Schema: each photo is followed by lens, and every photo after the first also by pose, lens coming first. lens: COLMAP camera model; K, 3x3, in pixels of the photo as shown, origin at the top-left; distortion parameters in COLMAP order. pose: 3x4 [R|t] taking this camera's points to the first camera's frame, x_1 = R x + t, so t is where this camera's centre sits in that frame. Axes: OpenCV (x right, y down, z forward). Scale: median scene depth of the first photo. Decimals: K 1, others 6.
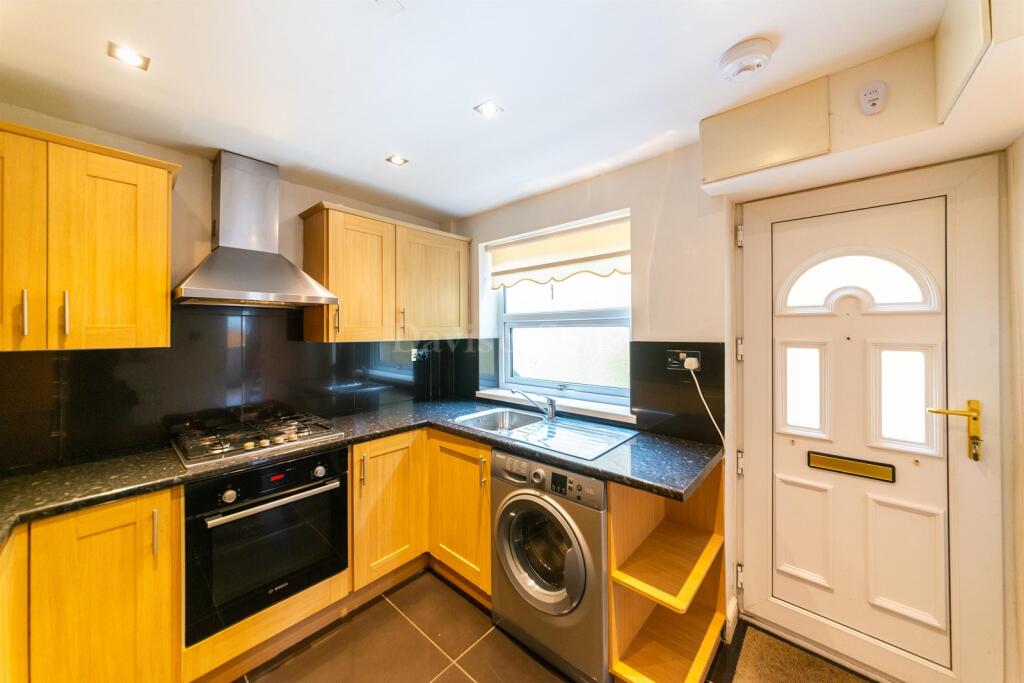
lens RADIAL K [[359.2, 0, 515.2], [0, 359.2, 329.0], [0, 0, 1]] dist [-0.006566, -0.000270]
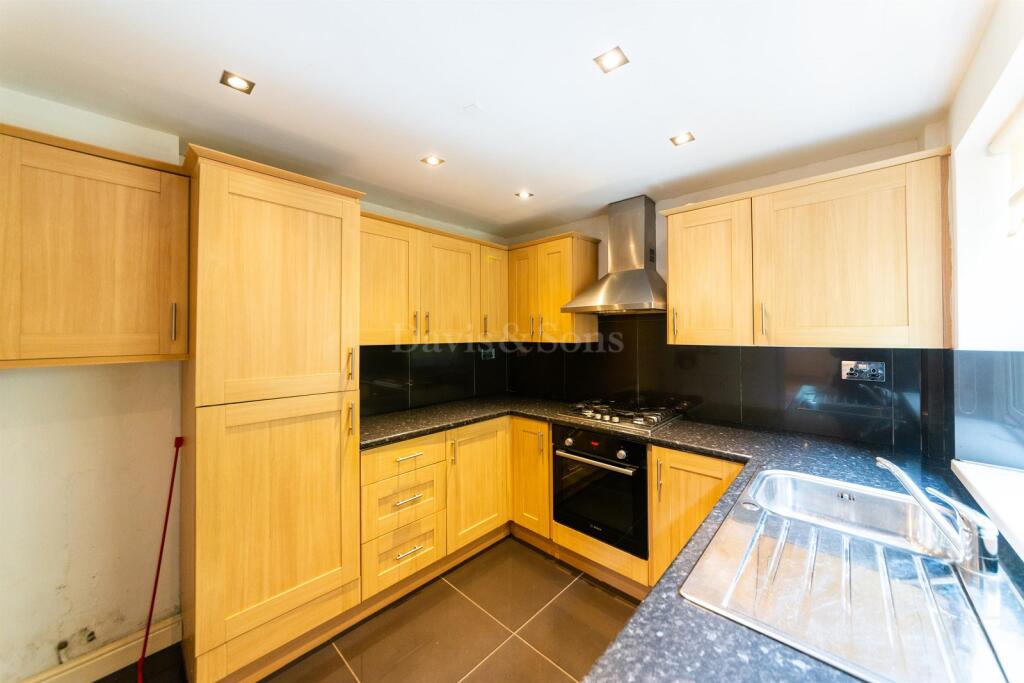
lens RADIAL K [[359.2, 0, 515.2], [0, 359.2, 329.0], [0, 0, 1]] dist [-0.006566, -0.000270]
pose [[-0.030597, -0.007722, -0.999502, 0.564464], [0.007292, 0.999942, -0.007948, -0.001784], [0.999505, -0.007532, -0.030539, 0.623116]]
